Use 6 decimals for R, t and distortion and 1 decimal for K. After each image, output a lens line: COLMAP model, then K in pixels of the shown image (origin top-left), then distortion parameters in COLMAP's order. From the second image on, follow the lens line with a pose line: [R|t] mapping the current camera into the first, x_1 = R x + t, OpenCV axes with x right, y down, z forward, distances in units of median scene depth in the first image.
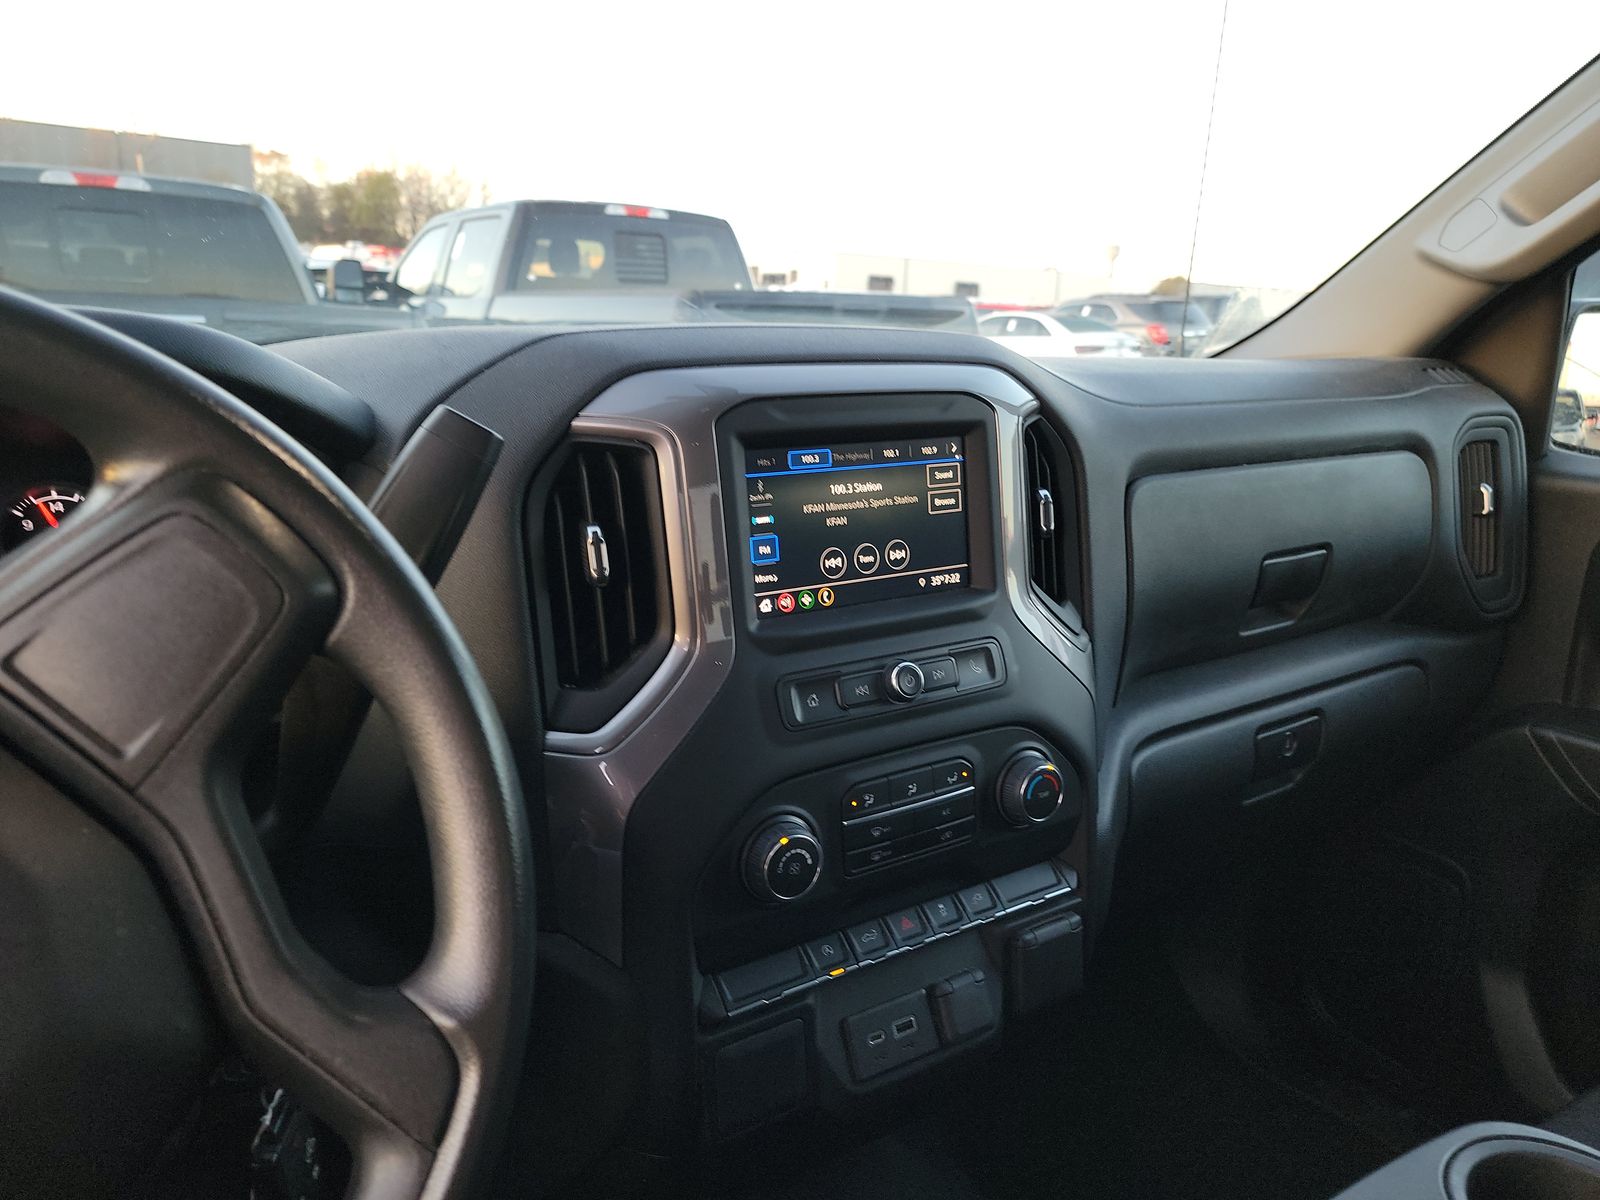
lens RADIAL K [[1117.6, 0, 817.4], [0, 1117.6, 598.9], [0, 0, 1]] dist [0.061777, -0.045853]
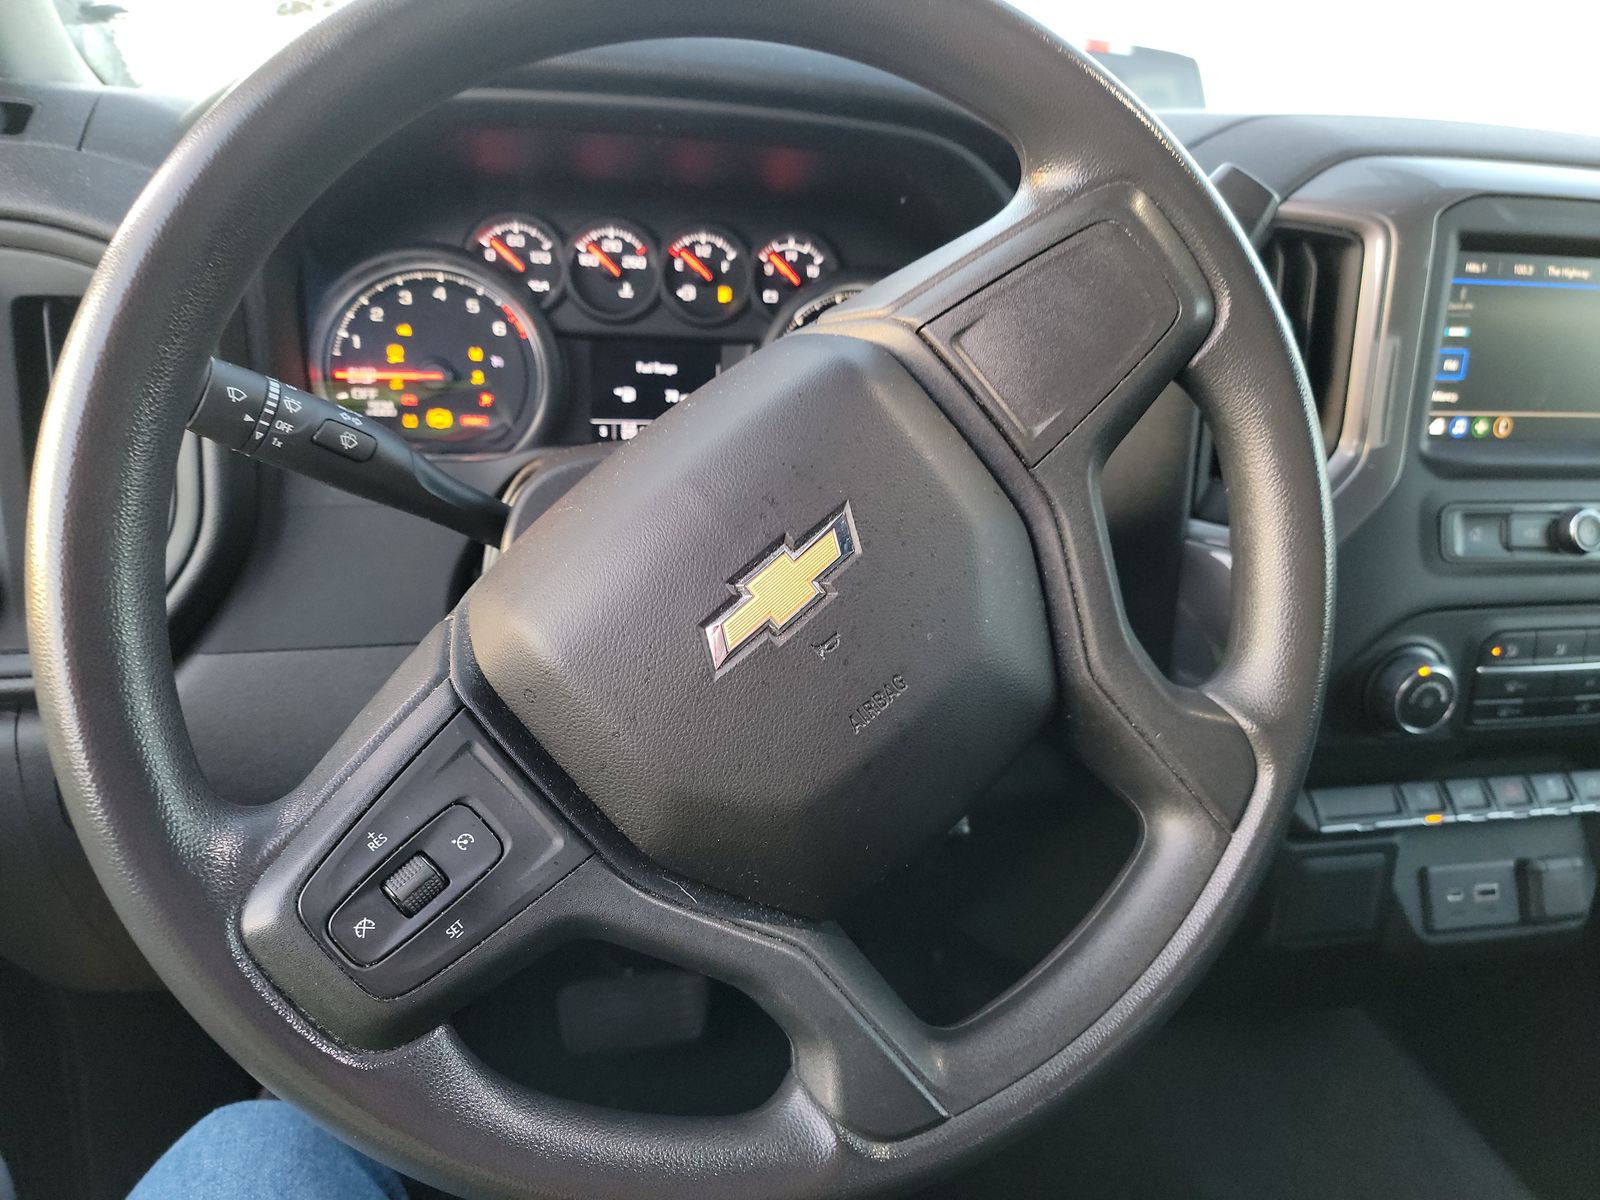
lens RADIAL K [[1117.6, 0, 817.4], [0, 1117.6, 598.9], [0, 0, 1]] dist [0.061777, -0.045853]
pose [[0.942501, 0.173126, -0.285866, -0.231851], [-0.138596, 0.980820, 0.137054, 0.086716], [0.304111, -0.089553, 0.948418, -0.062977]]
